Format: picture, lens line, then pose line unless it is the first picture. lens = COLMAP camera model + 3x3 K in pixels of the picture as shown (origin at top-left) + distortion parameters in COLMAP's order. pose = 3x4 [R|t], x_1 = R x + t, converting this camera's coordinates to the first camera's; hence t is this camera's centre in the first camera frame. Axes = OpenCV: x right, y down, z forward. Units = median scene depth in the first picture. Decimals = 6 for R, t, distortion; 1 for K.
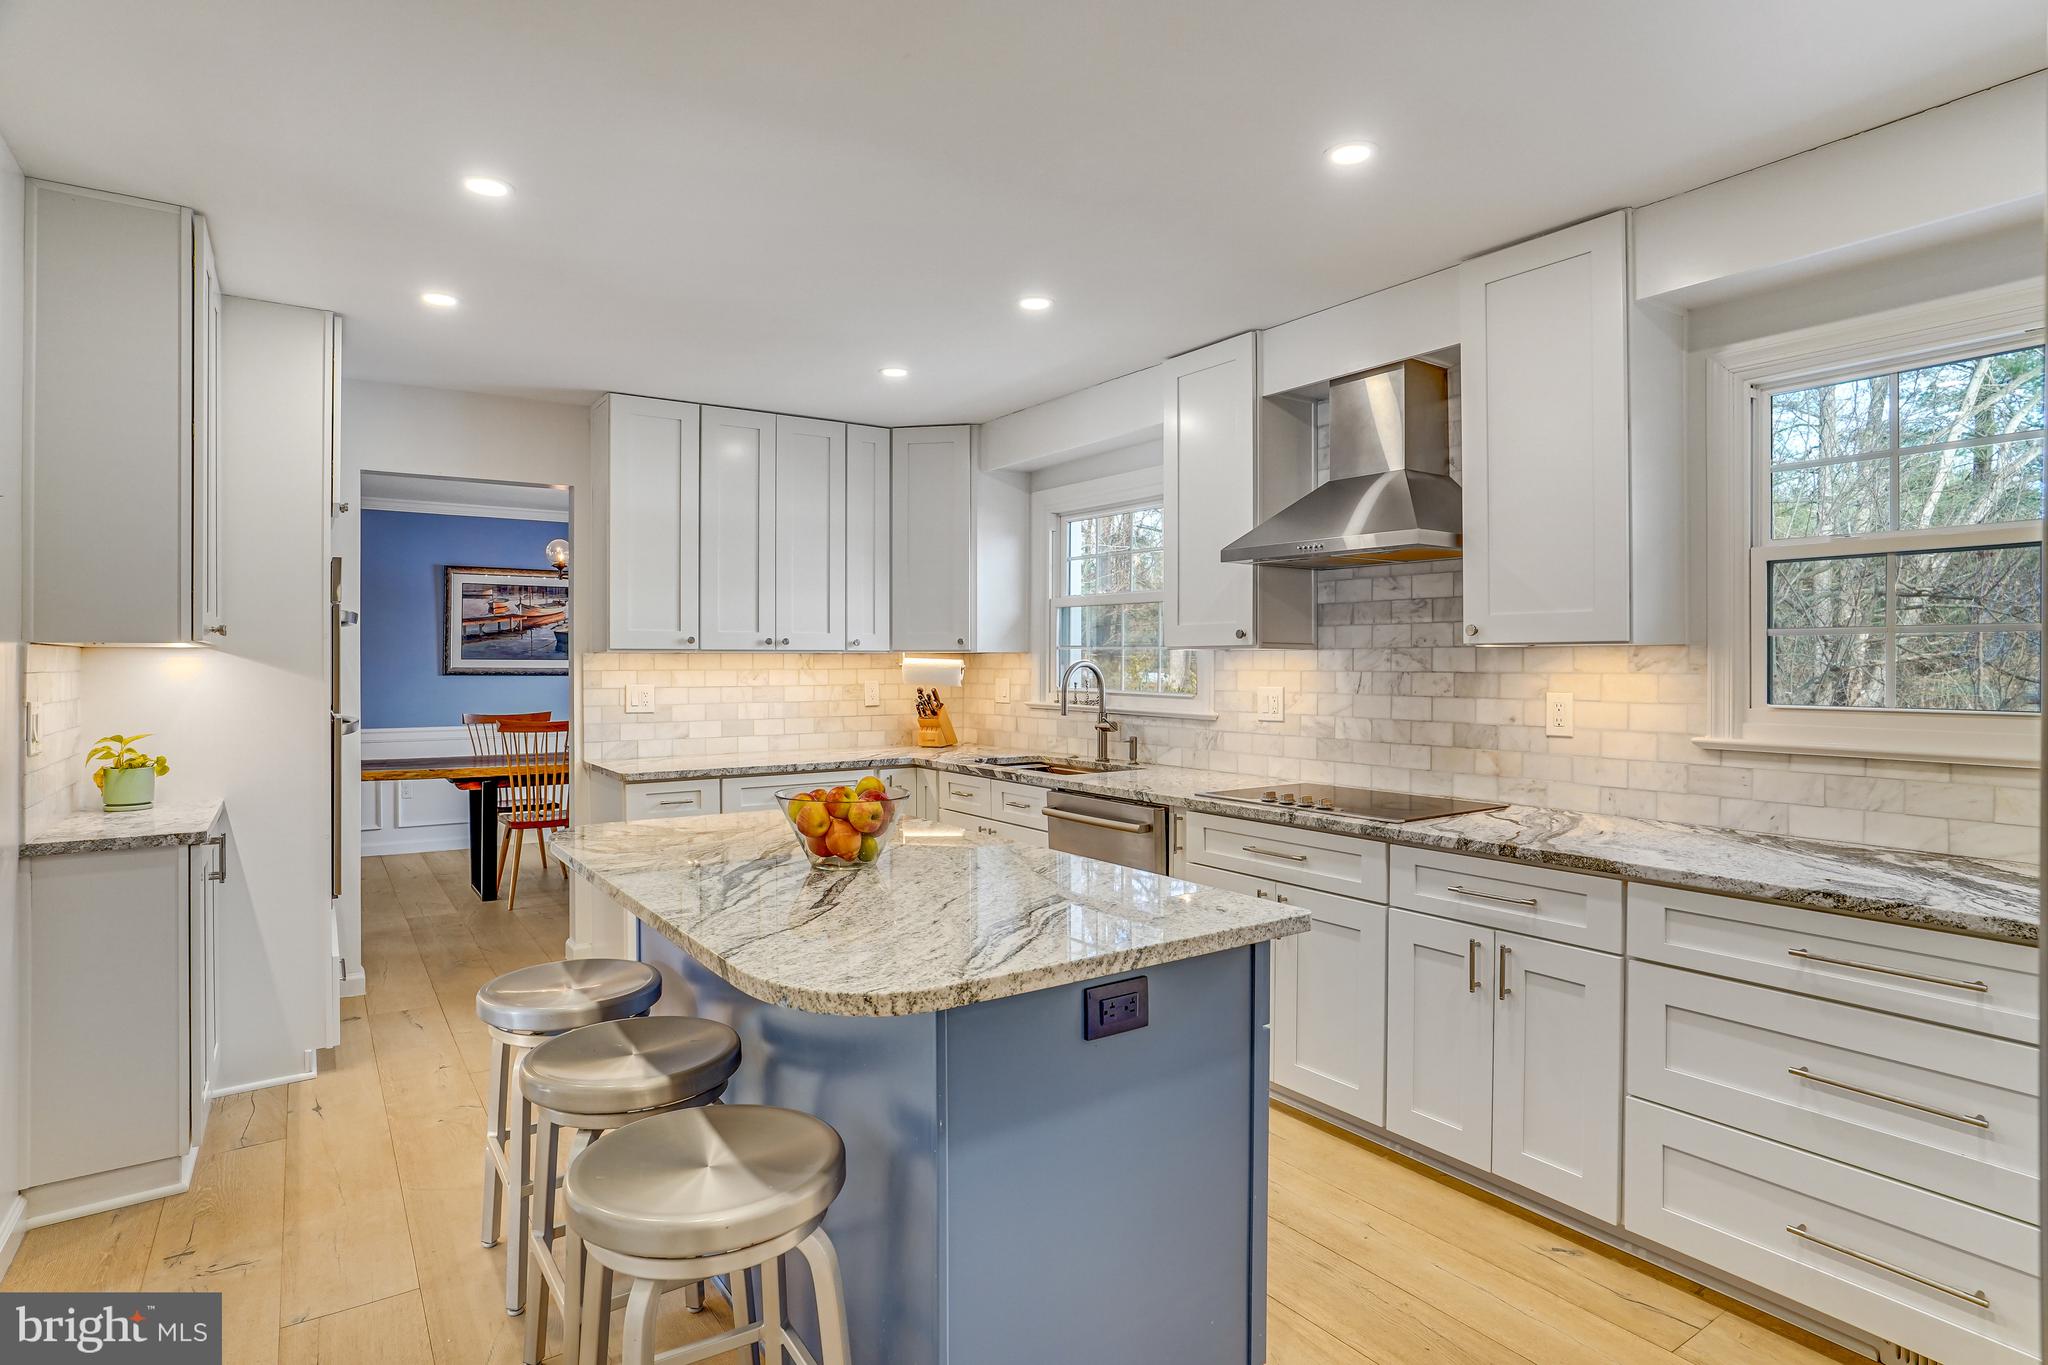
lens RADIAL K [[1092.3, 0, 1031.4], [0, 1092.3, 671.7], [0, 0, 1]] dist [-0.049156, 0.033313]
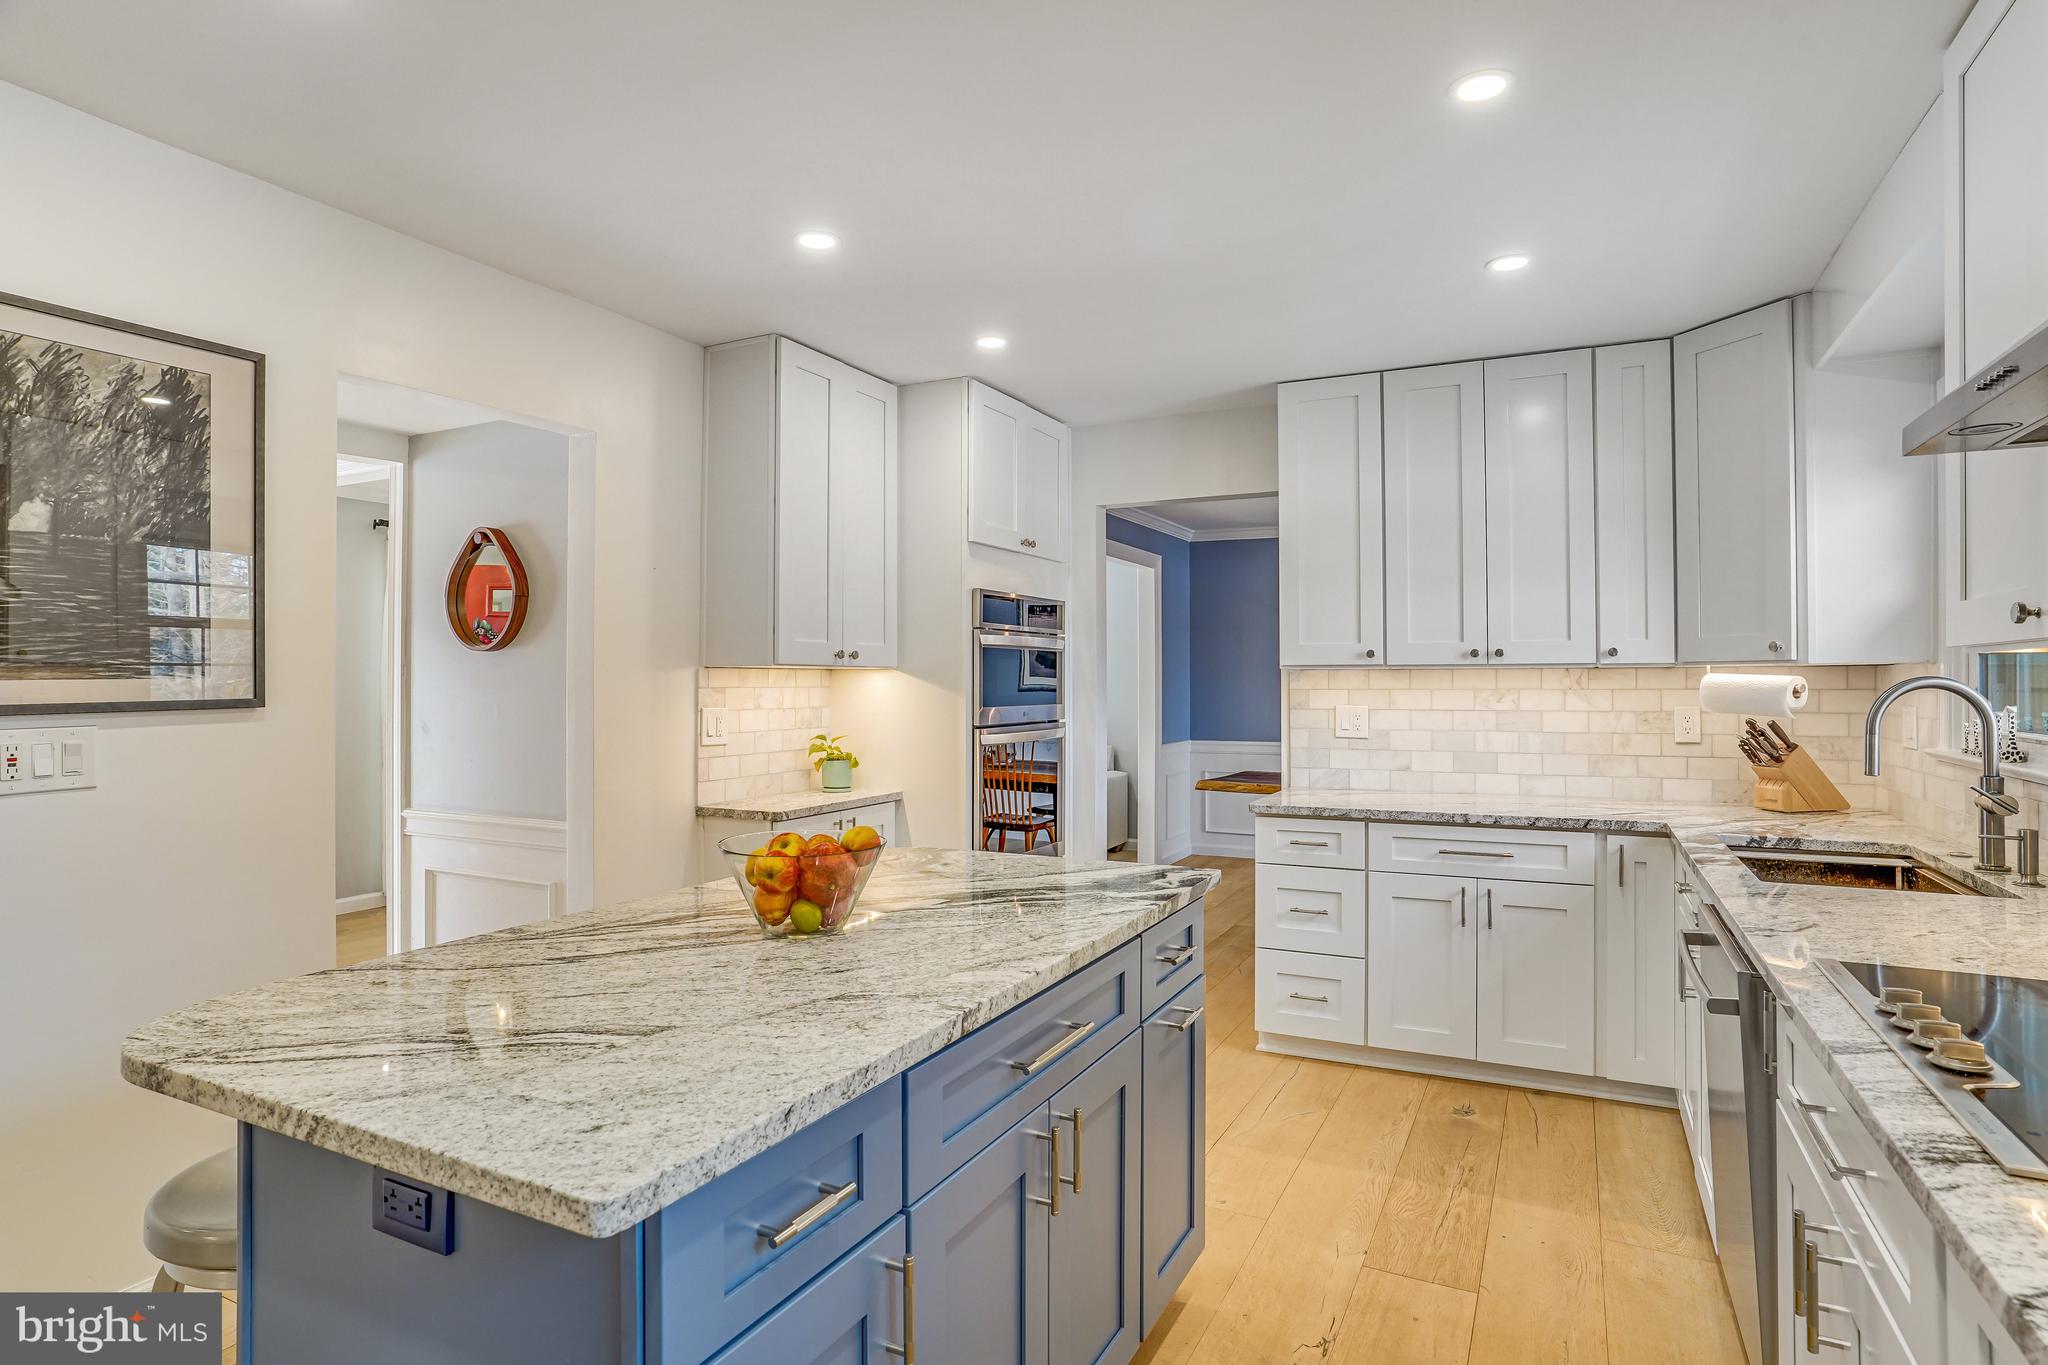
lens RADIAL K [[1092.3, 0, 1022.9], [0, 1092.3, 664.3], [0, 0, 1]] dist [-0.049156, 0.033313]
pose [[0.477387, -0.013801, -0.878585, 0.372468], [-0.006913, 0.999787, -0.019461, -0.003399], [0.878666, 0.015364, 0.477190, 0.451616]]
